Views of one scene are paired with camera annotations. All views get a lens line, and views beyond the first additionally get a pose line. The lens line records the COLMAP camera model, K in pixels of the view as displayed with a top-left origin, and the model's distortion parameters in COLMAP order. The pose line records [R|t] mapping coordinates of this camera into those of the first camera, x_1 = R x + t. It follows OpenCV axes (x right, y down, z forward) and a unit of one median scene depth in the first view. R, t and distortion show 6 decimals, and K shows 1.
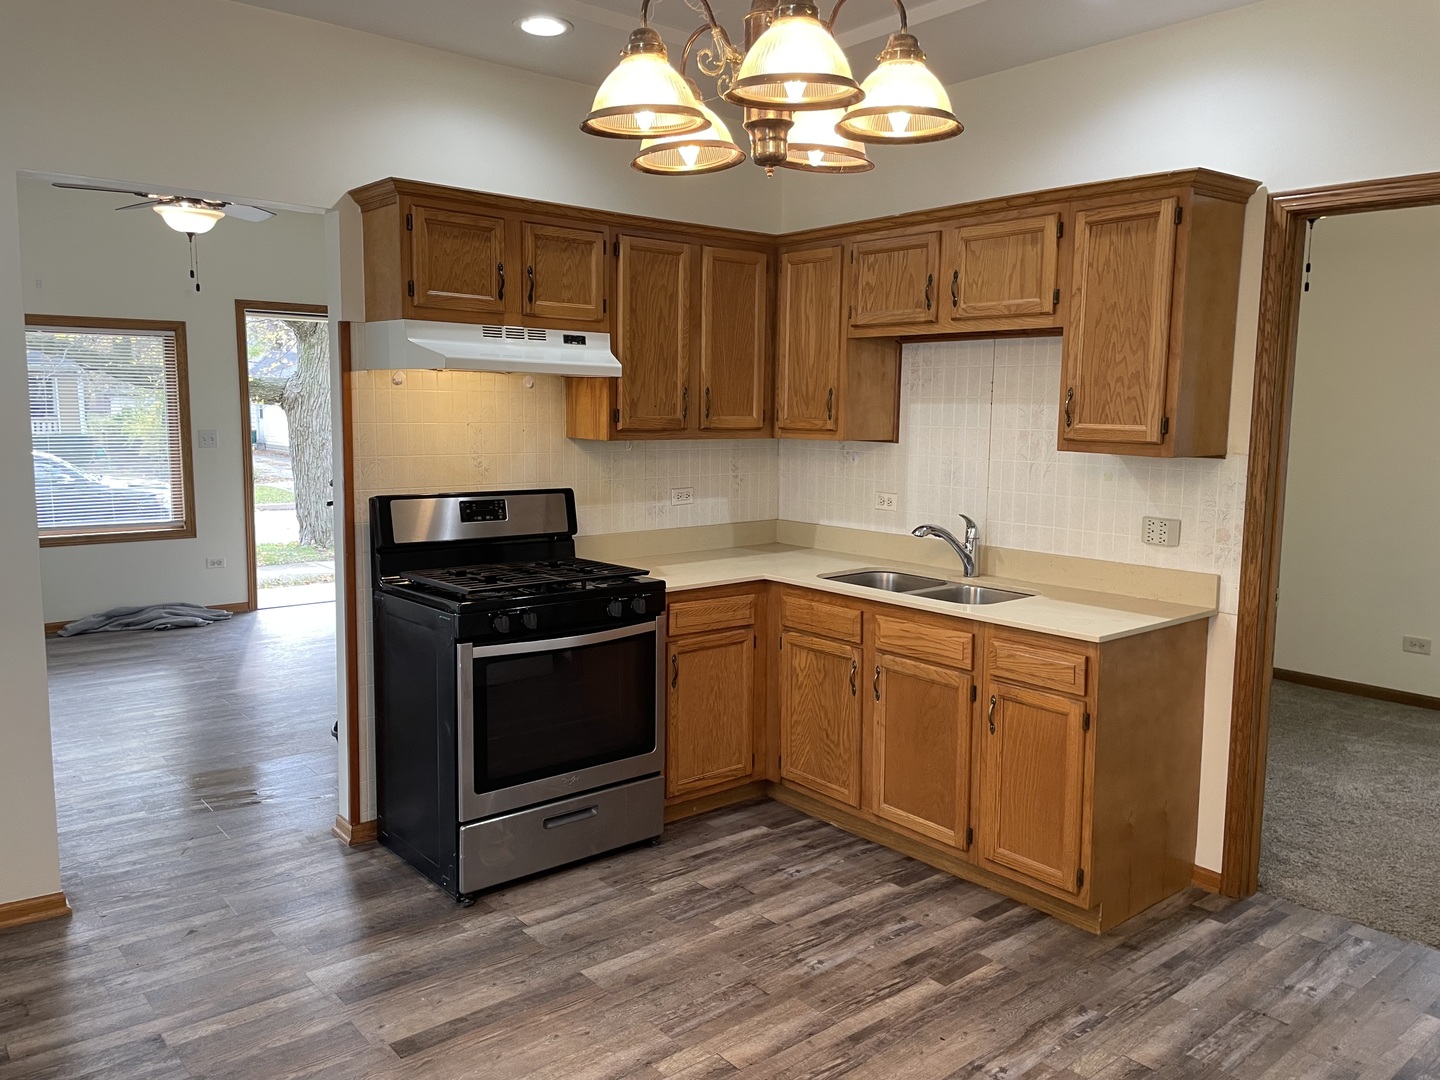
lens RADIAL K [[1082.6, 0, 722.5], [0, 1082.6, 531.6], [0, 0, 1]] dist [0.099540, -0.130463]
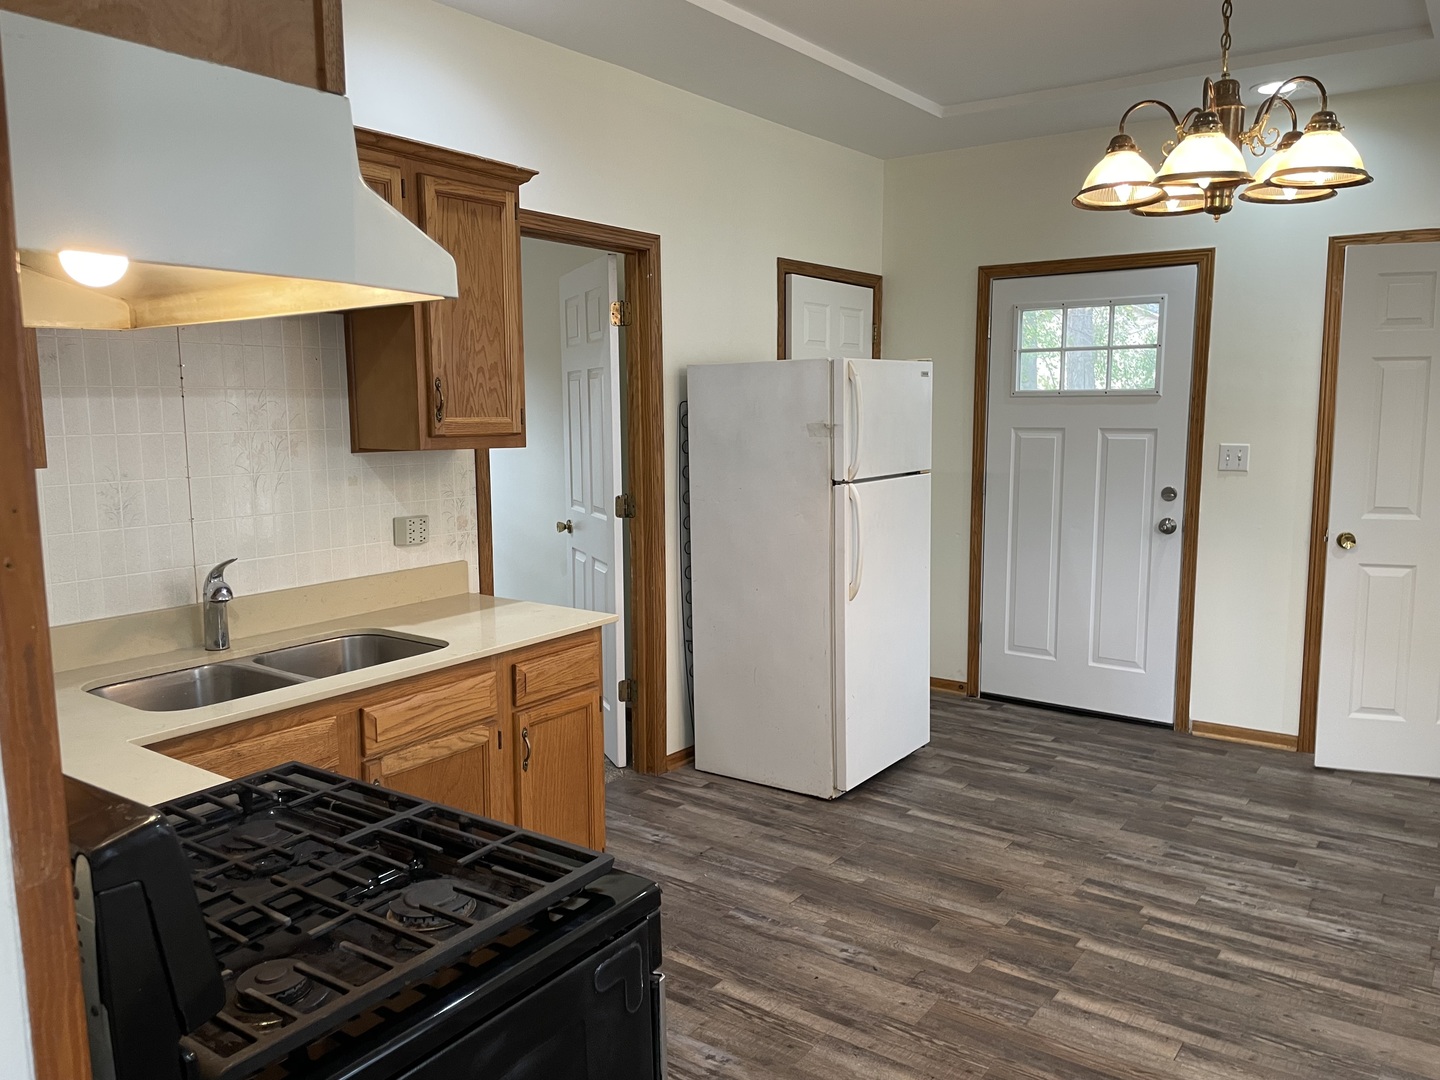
lens RADIAL K [[1085.9, 0, 720.0], [0, 1085.9, 540.0], [0, 0, 1]] dist [0.092805, -0.125446]
pose [[-0.246265, -0.132532, 0.960098, -0.592878], [0.119944, 0.978824, 0.165883, -0.120381], [-0.961752, 0.156009, -0.225154, 0.986227]]
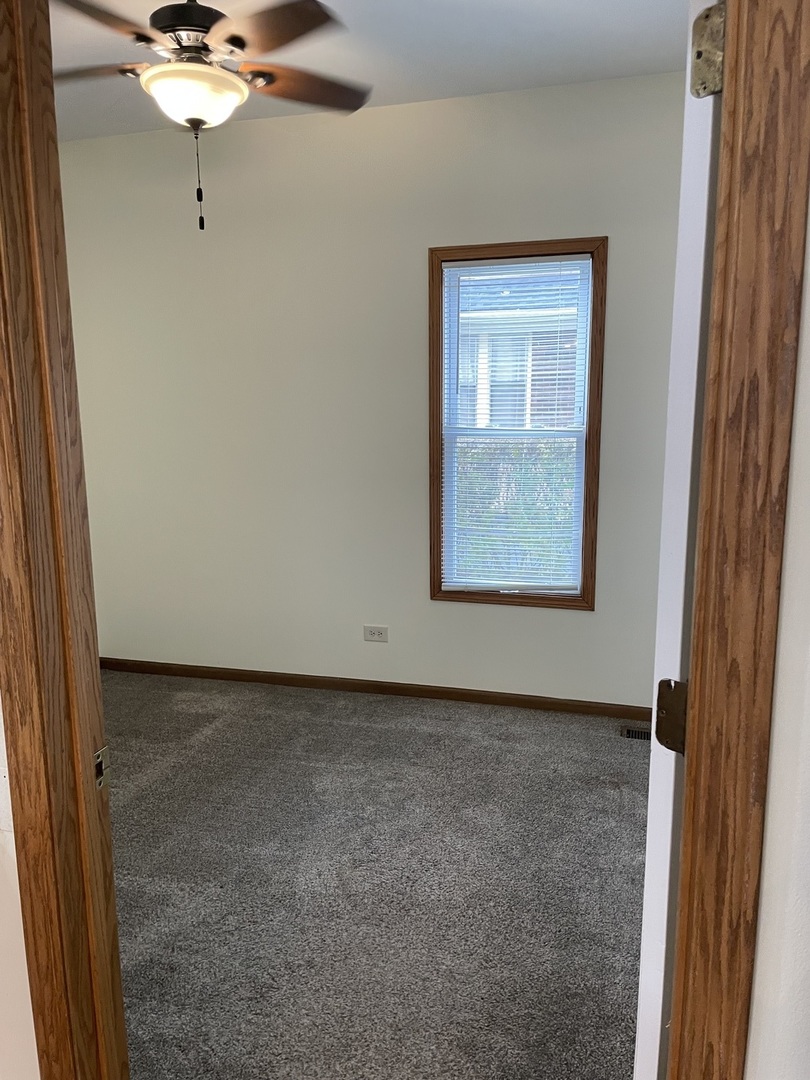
lens RADIAL K [[811.7, 0, 405.0], [0, 811.7, 540.0], [0, 0, 1]] dist [0.089416, -0.115759]
pose [[0.827280, -0.113288, 0.550249, 0.421555], [0.084063, 0.993392, 0.078139, -0.057335], [-0.555465, -0.018387, 0.831337, 0.618961]]
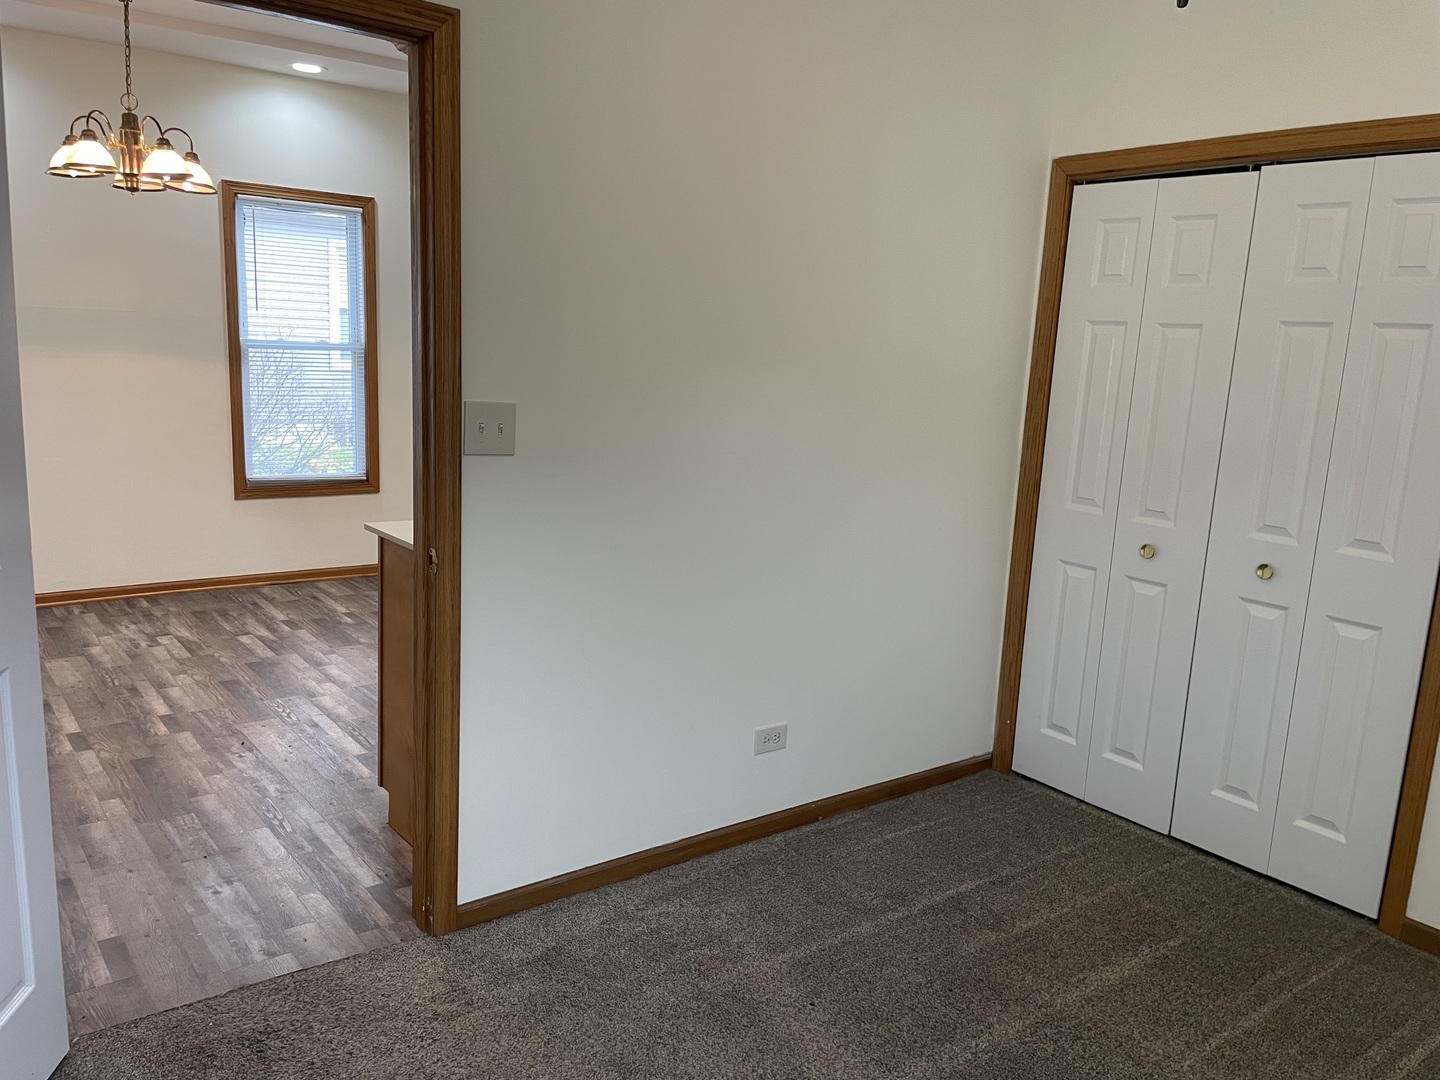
lens RADIAL K [[1082.3, 0, 725.8], [0, 1082.3, 528.3], [0, 0, 1]] dist [0.089416, -0.115759]
pose [[-0.023215, 0.158222, -0.987131, 1.221751], [-0.169587, 0.972463, 0.159860, -0.115474], [0.985242, 0.171115, 0.004257, 1.174918]]
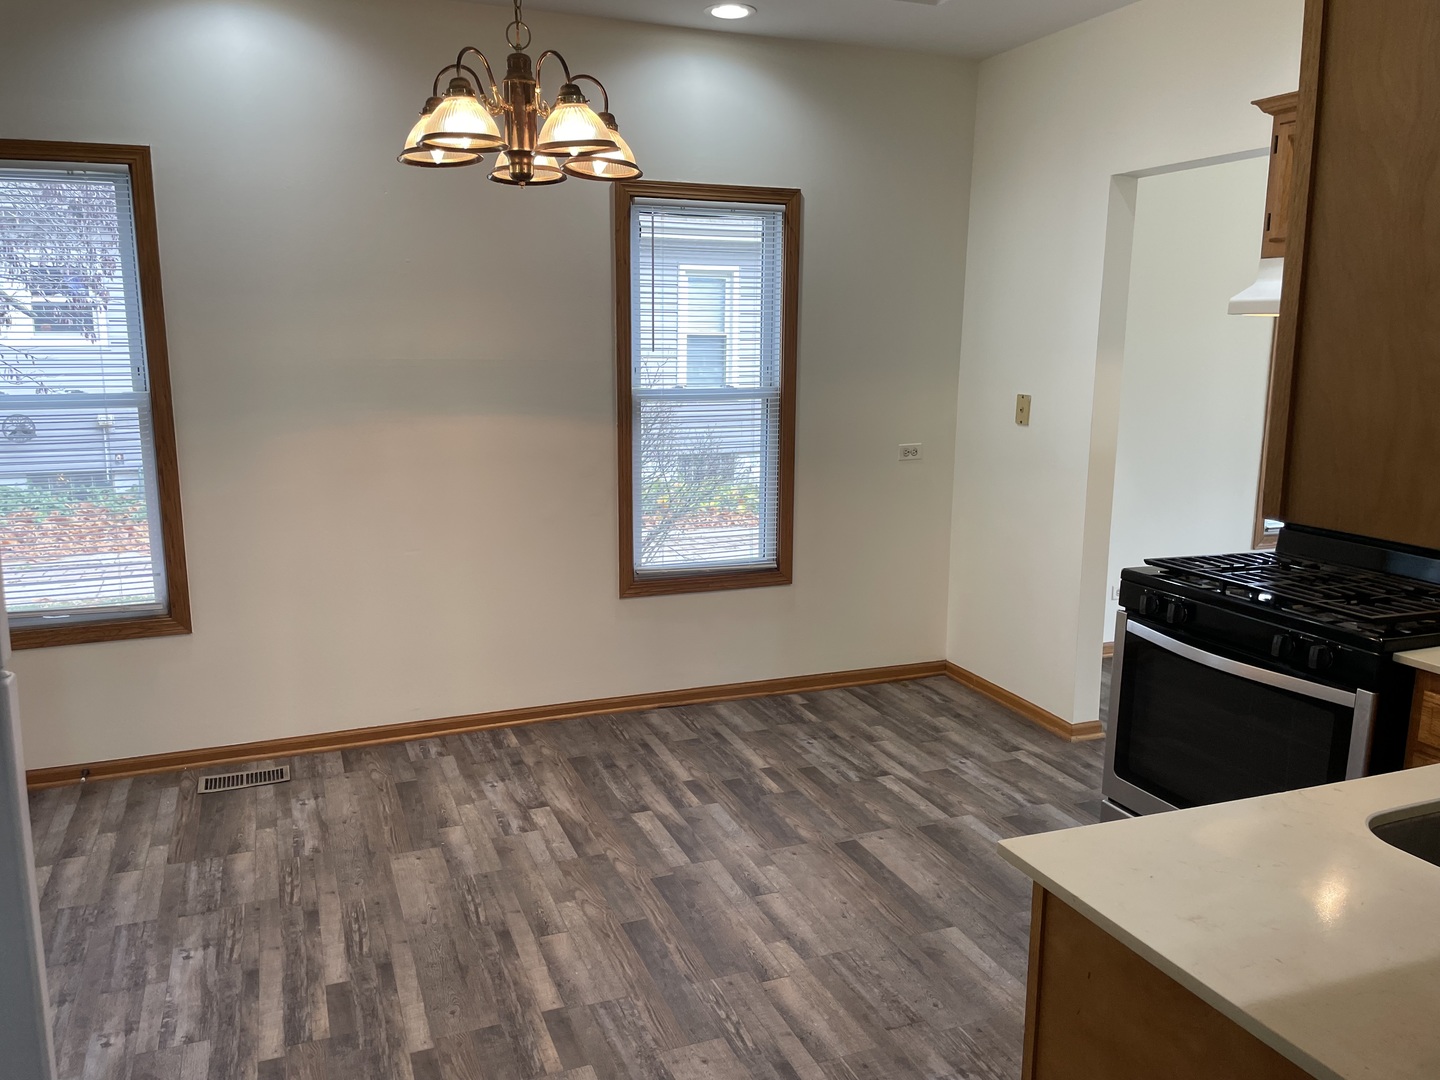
lens RADIAL K [[1083.4, 0, 707.9], [0, 1083.4, 507.3], [0, 0, 1]] dist [0.097466, -0.125567]
pose [[-0.306690, 0.128357, -0.943115, 0.714559], [-0.126703, 0.976541, 0.174108, -0.099383], [0.943339, 0.172893, -0.283232, 0.865767]]
